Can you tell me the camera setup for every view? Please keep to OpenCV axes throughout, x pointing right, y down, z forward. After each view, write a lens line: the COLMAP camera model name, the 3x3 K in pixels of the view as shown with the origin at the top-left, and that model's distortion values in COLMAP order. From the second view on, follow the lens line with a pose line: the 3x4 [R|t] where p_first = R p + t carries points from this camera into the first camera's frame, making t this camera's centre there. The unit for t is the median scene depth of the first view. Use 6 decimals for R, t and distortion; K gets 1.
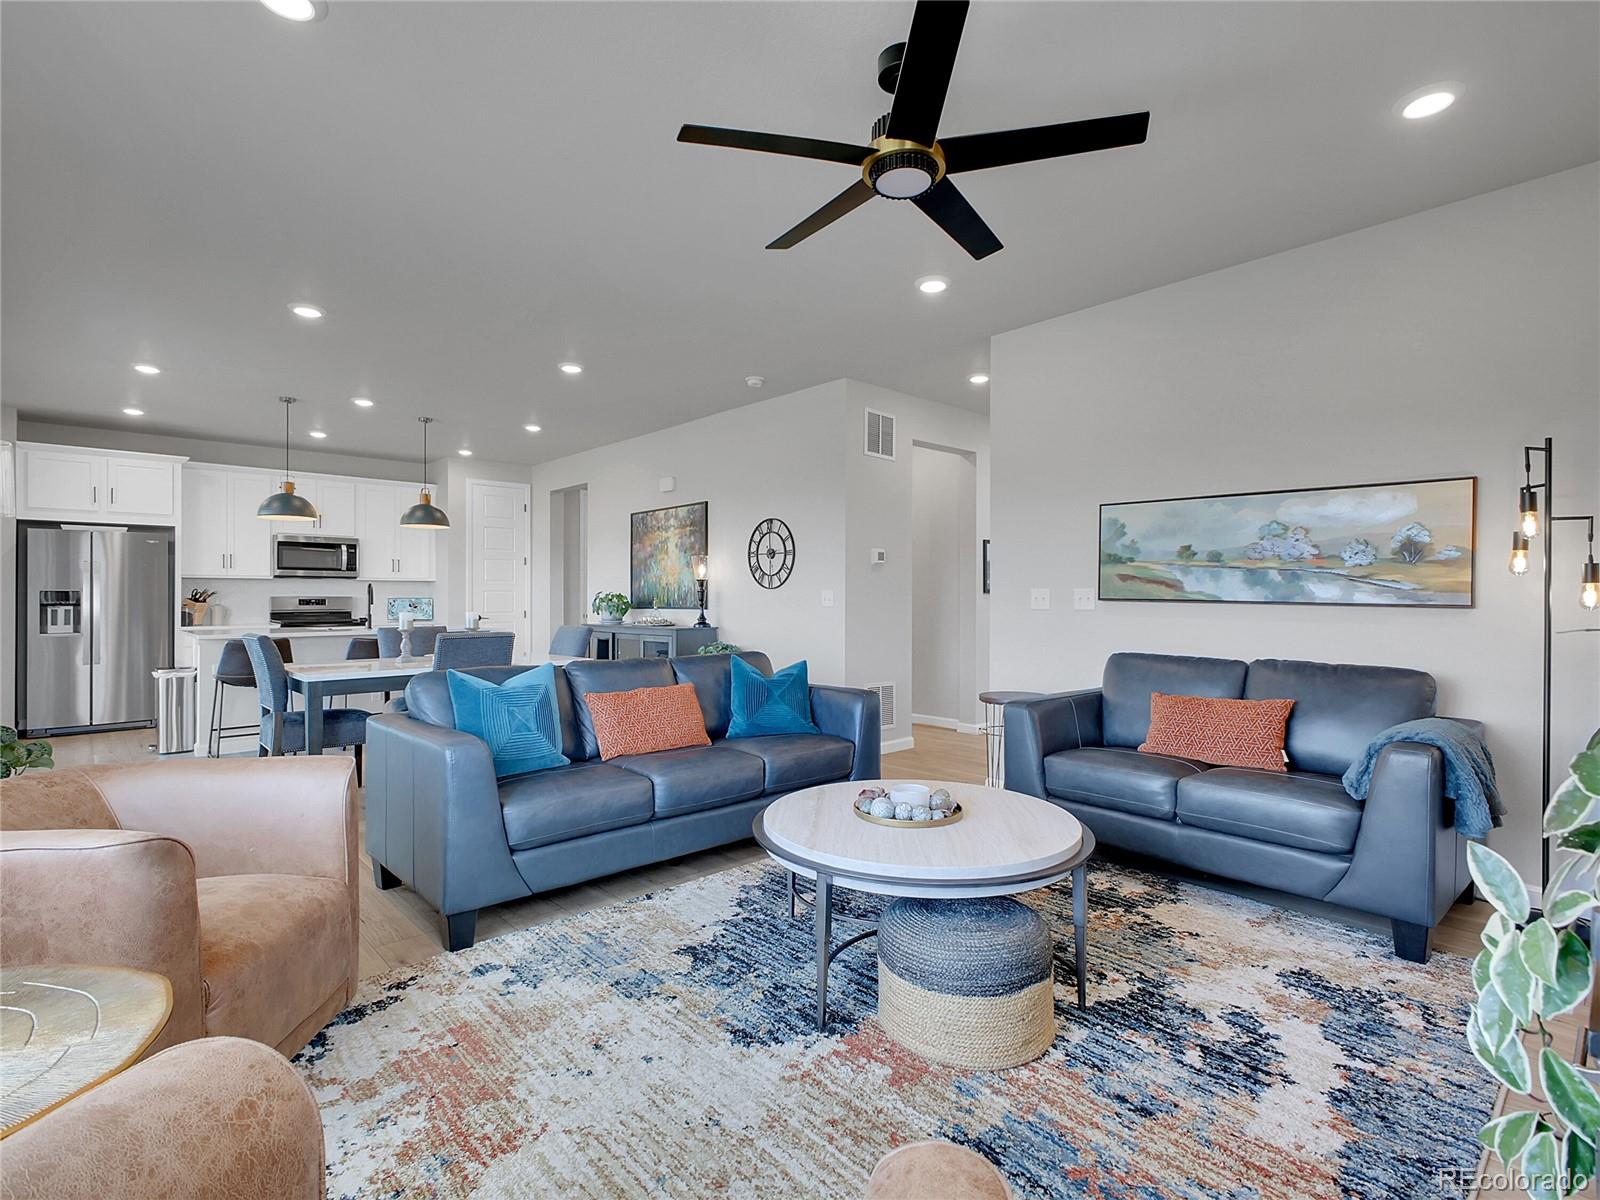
lens RADIAL K [[778.3, 0, 801.2], [0, 778.3, 598.0], [0, 0, 1]] dist [0.003096, -0.000664]
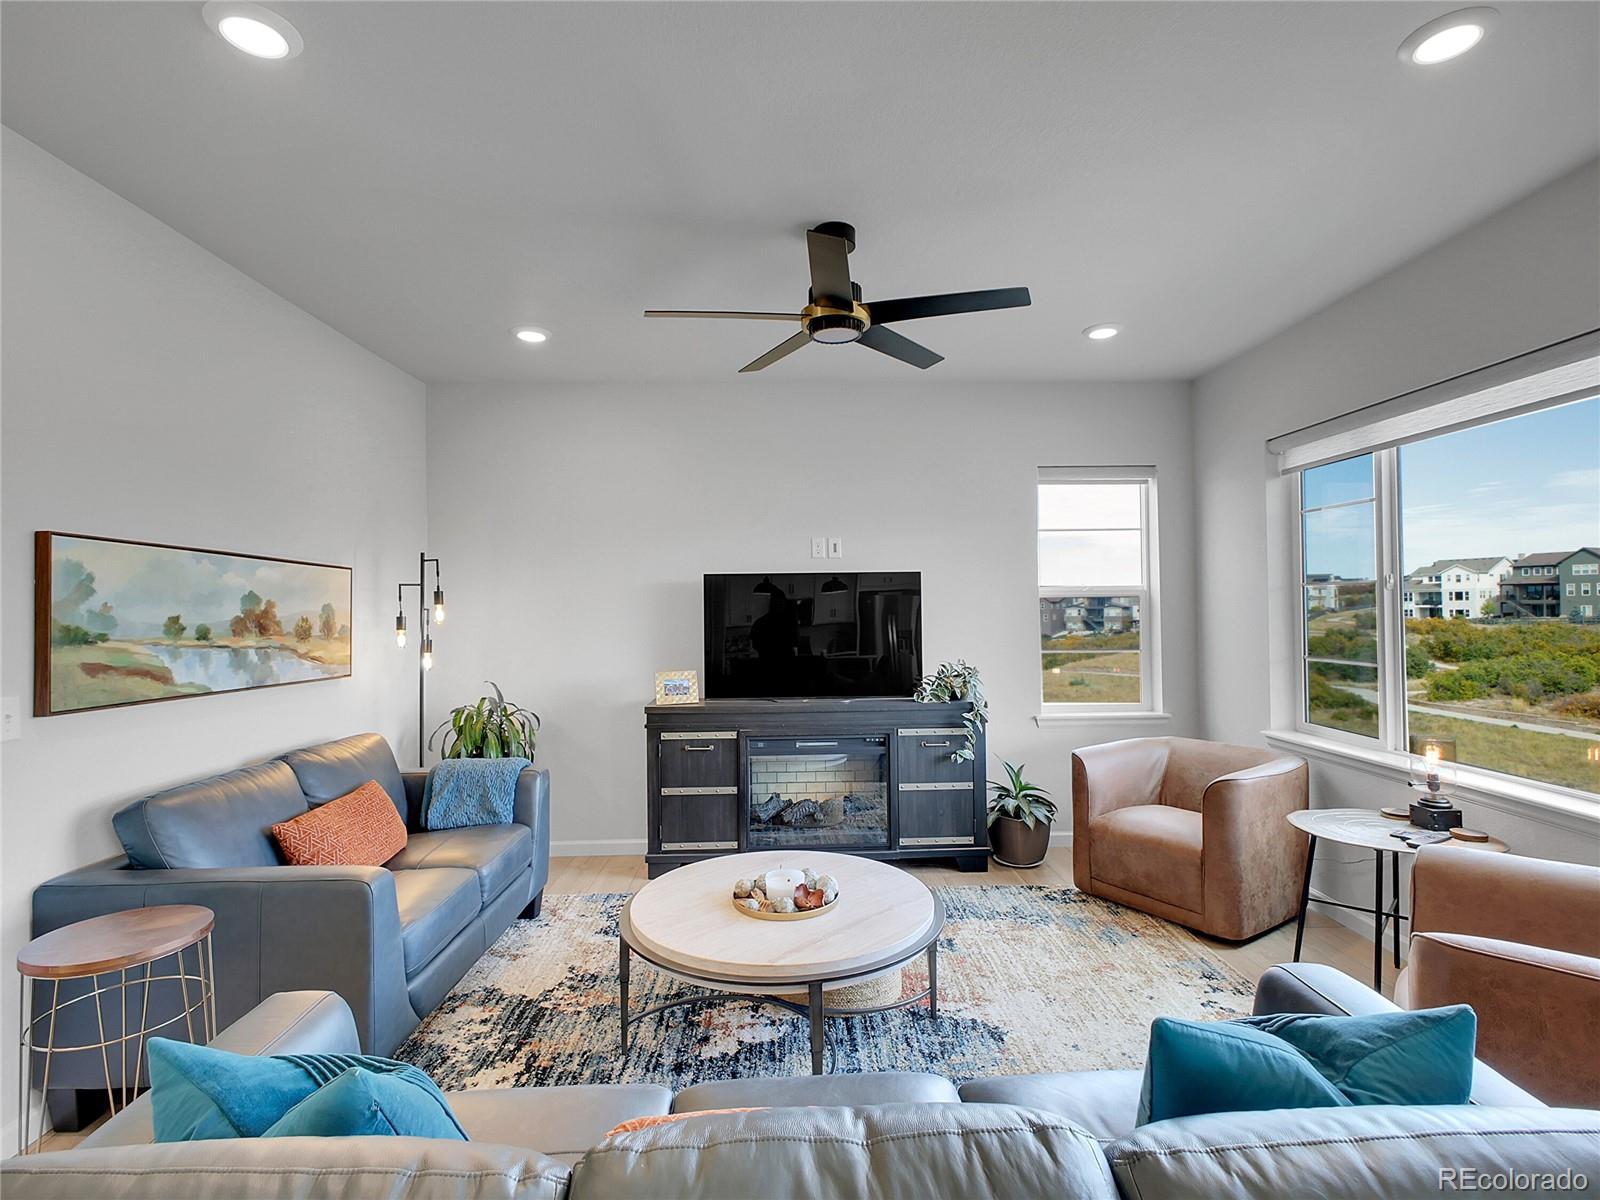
lens RADIAL K [[778.3, 0, 798.6], [0, 778.3, 601.3], [0, 0, 1]] dist [0.003096, -0.000664]
pose [[-0.747050, 0.008965, 0.664707, -0.366130], [0.006695, 0.999960, -0.005963, -0.073383], [-0.664734, -0.000004, -0.747080, 1.154800]]
